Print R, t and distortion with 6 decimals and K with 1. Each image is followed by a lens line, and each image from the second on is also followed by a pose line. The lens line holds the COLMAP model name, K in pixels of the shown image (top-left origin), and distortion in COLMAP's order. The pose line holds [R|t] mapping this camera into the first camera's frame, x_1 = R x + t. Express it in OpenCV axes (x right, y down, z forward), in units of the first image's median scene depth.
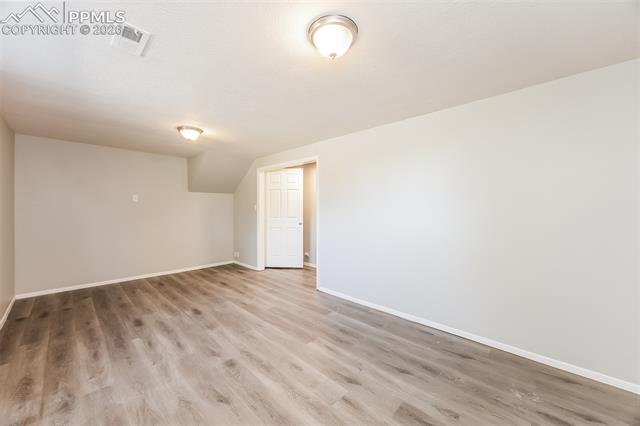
lens RADIAL K [[246.8, 0, 319.1], [0, 246.8, 211.1], [0, 0, 1]] dist [-0.002489, -0.000175]
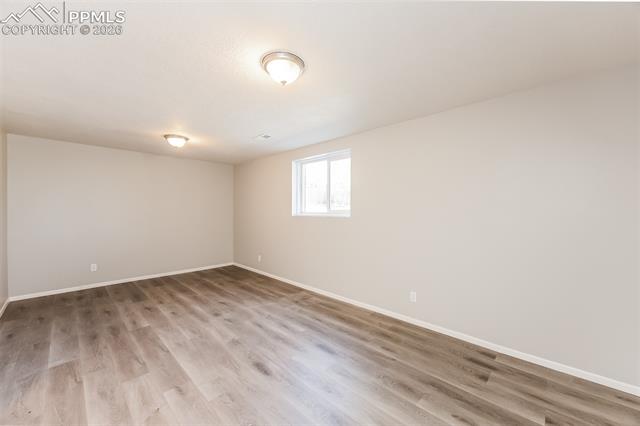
lens RADIAL K [[246.8, 0, 320.9], [0, 246.8, 211.9], [0, 0, 1]] dist [-0.002489, -0.000175]
pose [[-0.999986, -0.004392, -0.002890, -0.781045], [-0.004430, 0.999900, 0.013398, -0.012145], [0.002831, 0.013411, -0.999906, 1.977765]]
